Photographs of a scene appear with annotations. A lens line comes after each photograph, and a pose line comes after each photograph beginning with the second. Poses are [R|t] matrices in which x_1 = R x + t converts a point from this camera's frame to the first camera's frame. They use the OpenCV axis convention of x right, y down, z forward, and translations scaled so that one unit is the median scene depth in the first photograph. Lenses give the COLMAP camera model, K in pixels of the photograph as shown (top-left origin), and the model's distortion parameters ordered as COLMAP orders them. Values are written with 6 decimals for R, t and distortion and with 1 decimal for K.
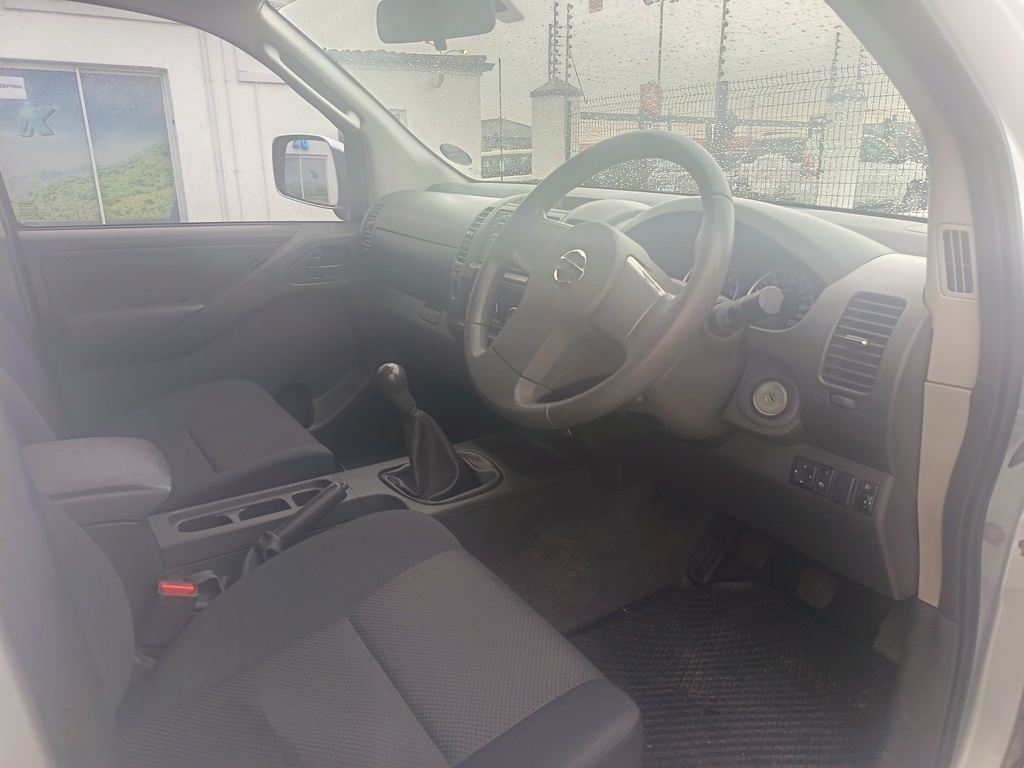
lens RADIAL K [[709.8, 0, 512.0], [0, 709.8, 384.0], [0, 0, 1]] dist [0.052261, -0.053069]
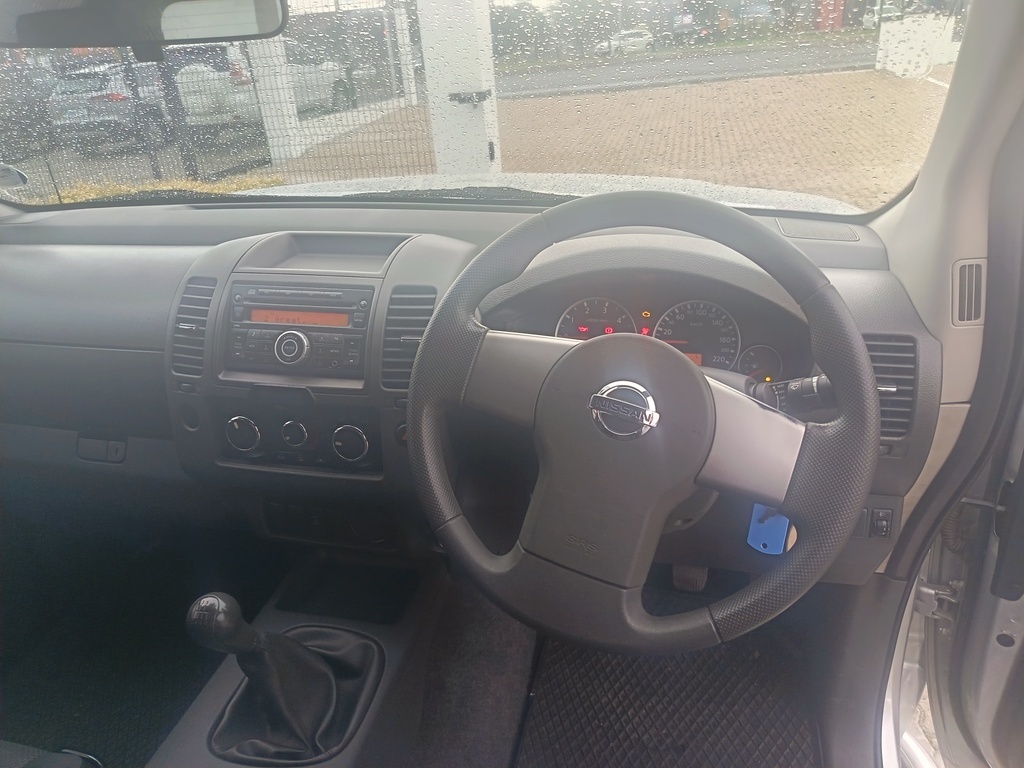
lens RADIAL K [[711.0, 0, 519.6], [0, 711.0, 381.4], [0, 0, 1]] dist [0.043692, -0.052738]
pose [[0.725444, -0.336134, 0.600621, -0.339476], [0.263259, 0.941792, 0.209098, -0.310277], [-0.635945, 0.006430, 0.771708, 0.459384]]
